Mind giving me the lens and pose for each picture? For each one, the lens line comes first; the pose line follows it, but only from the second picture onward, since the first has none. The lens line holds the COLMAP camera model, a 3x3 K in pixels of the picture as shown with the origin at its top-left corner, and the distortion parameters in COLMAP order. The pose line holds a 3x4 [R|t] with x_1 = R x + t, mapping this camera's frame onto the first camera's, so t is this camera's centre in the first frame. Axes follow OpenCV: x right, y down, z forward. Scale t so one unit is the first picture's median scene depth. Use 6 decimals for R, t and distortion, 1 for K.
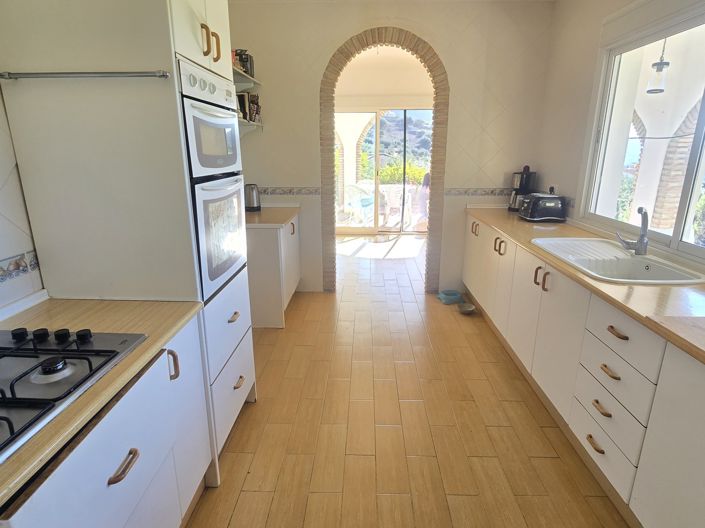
lens RADIAL K [[392.1, 0, 335.2], [0, 392.1, 264.9], [0, 0, 1]] dist [-0.000577, -0.001005]
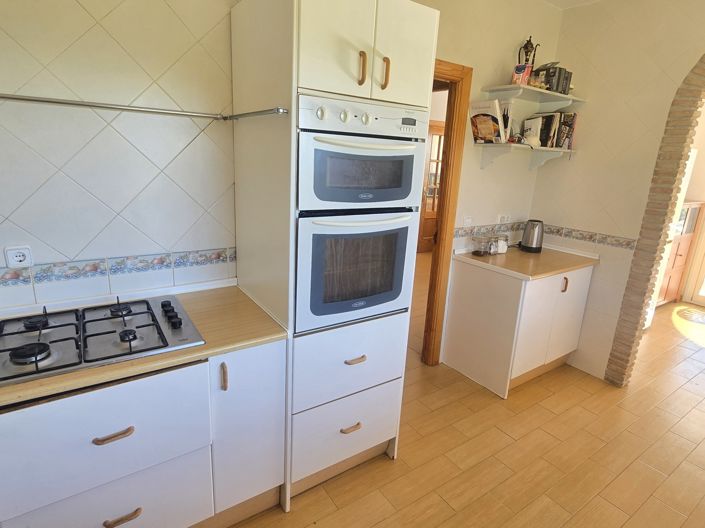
lens RADIAL K [[383.2, 0, 352.5], [0, 383.2, 264.0], [0, 0, 1]] dist [0.000183, -0.001646]
pose [[0.613509, 0.241364, -0.751898, 0.352353], [-0.269819, 0.958913, 0.087659, -0.157009], [0.742162, 0.149097, 0.653426, 0.356787]]
